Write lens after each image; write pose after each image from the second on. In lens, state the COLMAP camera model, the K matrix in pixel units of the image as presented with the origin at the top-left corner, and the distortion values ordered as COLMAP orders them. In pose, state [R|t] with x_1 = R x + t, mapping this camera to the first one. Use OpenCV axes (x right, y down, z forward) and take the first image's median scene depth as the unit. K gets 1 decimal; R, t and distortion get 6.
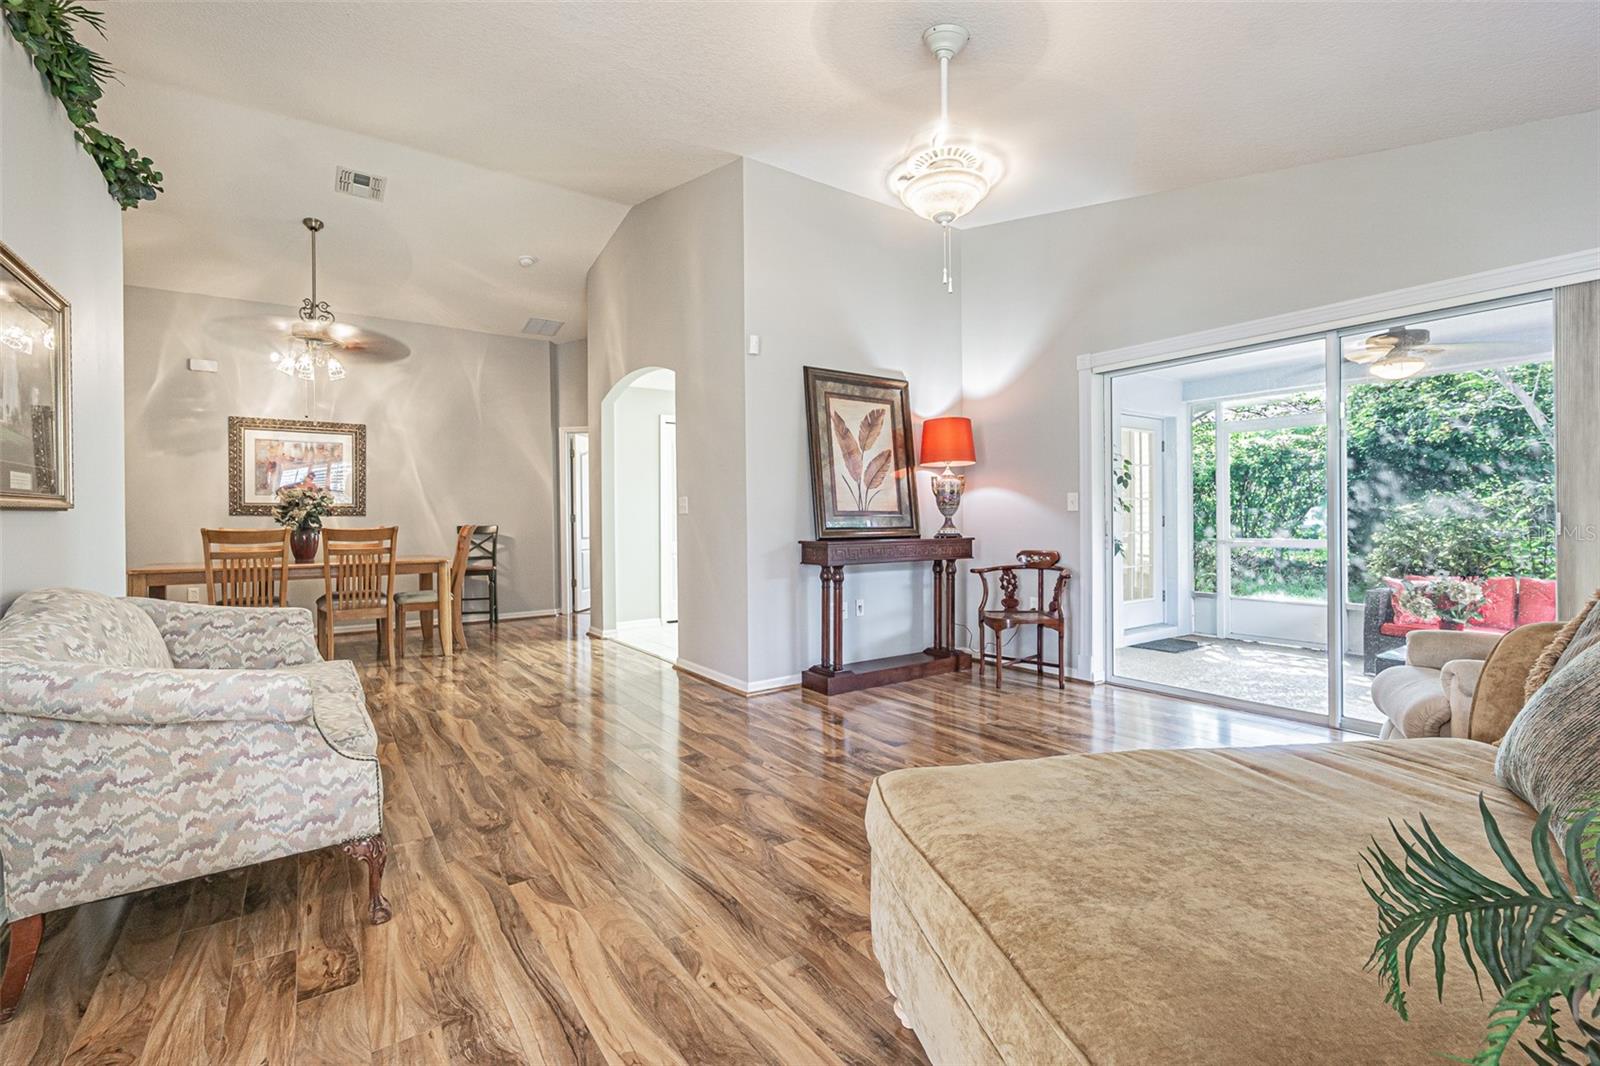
lens RADIAL K [[688.6, 0, 773.7], [0, 688.6, 523.1], [0, 0, 1]] dist [-0.006587, 0.000180]
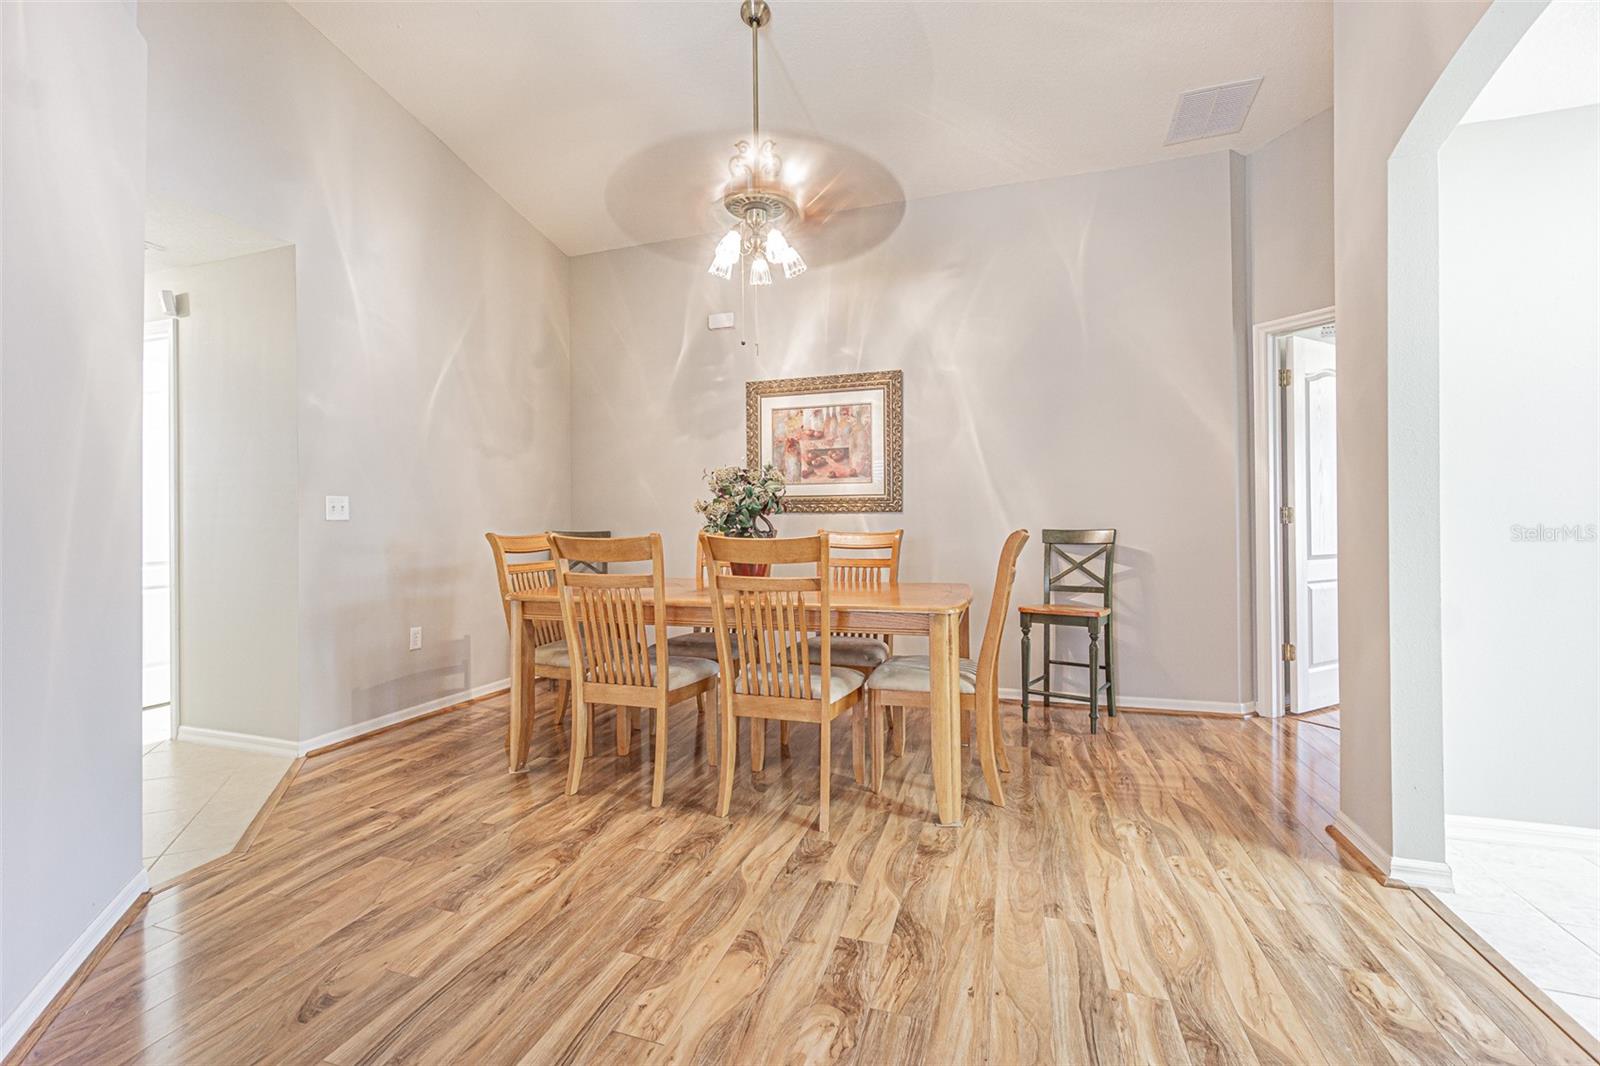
lens RADIAL K [[688.6, 0, 773.7], [0, 688.6, 523.1], [0, 0, 1]] dist [-0.006587, 0.000180]
pose [[0.598470, 0.005363, -0.801127, -0.153745], [-0.001717, 0.999984, 0.005412, -0.003749], [0.801143, -0.001863, 0.598470, 0.533264]]
